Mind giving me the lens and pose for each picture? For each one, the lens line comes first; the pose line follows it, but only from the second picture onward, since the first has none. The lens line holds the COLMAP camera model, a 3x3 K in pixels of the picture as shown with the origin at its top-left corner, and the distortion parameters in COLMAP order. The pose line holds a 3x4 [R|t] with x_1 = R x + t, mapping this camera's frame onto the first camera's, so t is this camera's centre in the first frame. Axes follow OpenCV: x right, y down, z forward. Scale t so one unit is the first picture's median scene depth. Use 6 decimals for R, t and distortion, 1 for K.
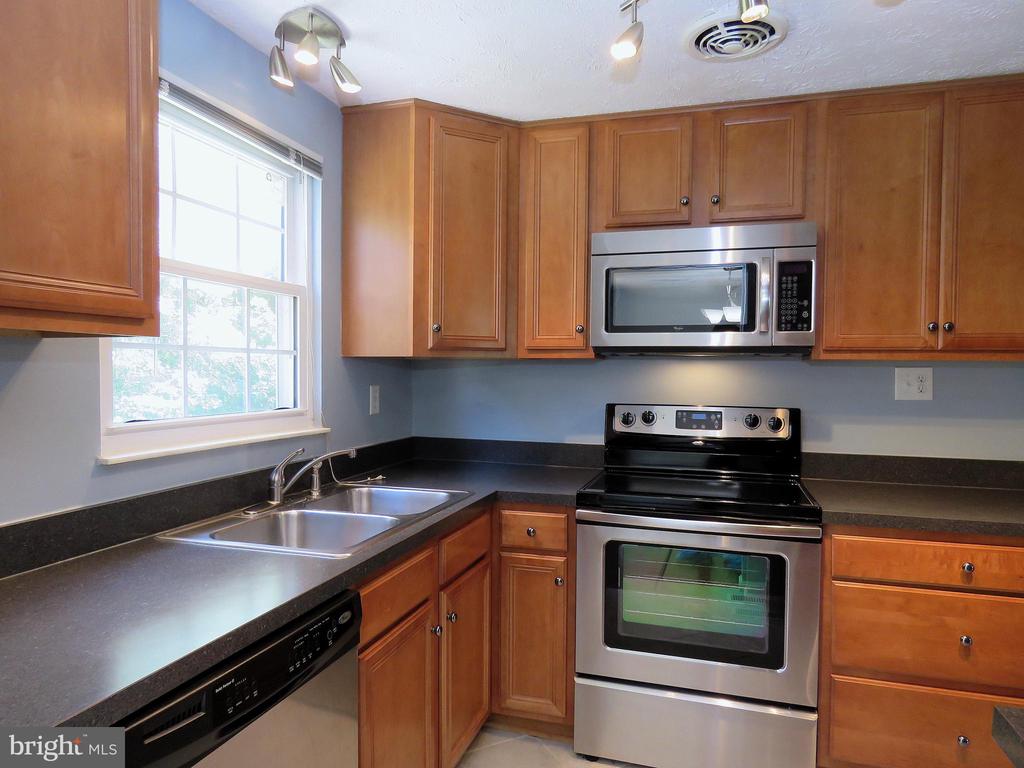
lens RADIAL K [[659.3, 0, 515.6], [0, 659.3, 385.4], [0, 0, 1]] dist [0.007609, -0.008047]
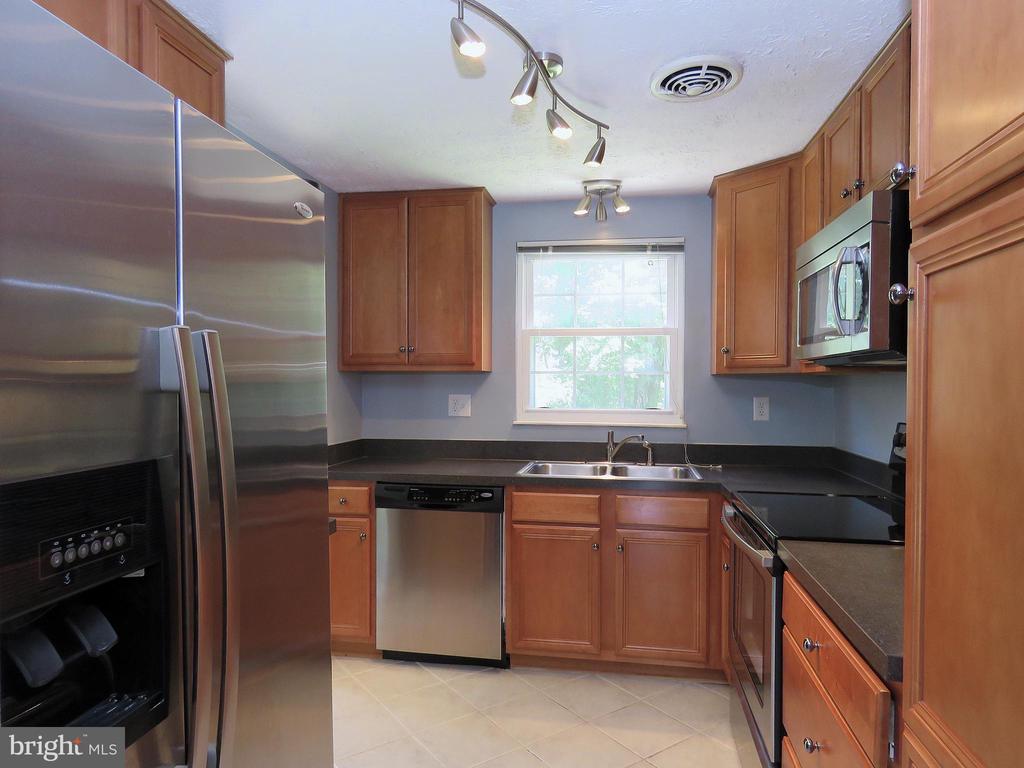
lens RADIAL K [[659.3, 0, 515.1], [0, 659.3, 385.7], [0, 0, 1]] dist [0.007609, -0.008047]
pose [[0.103858, 0.008418, -0.994557, 1.130534], [-0.021346, 0.999753, 0.006233, -0.021362], [0.994363, 0.020582, 0.104012, 0.487283]]
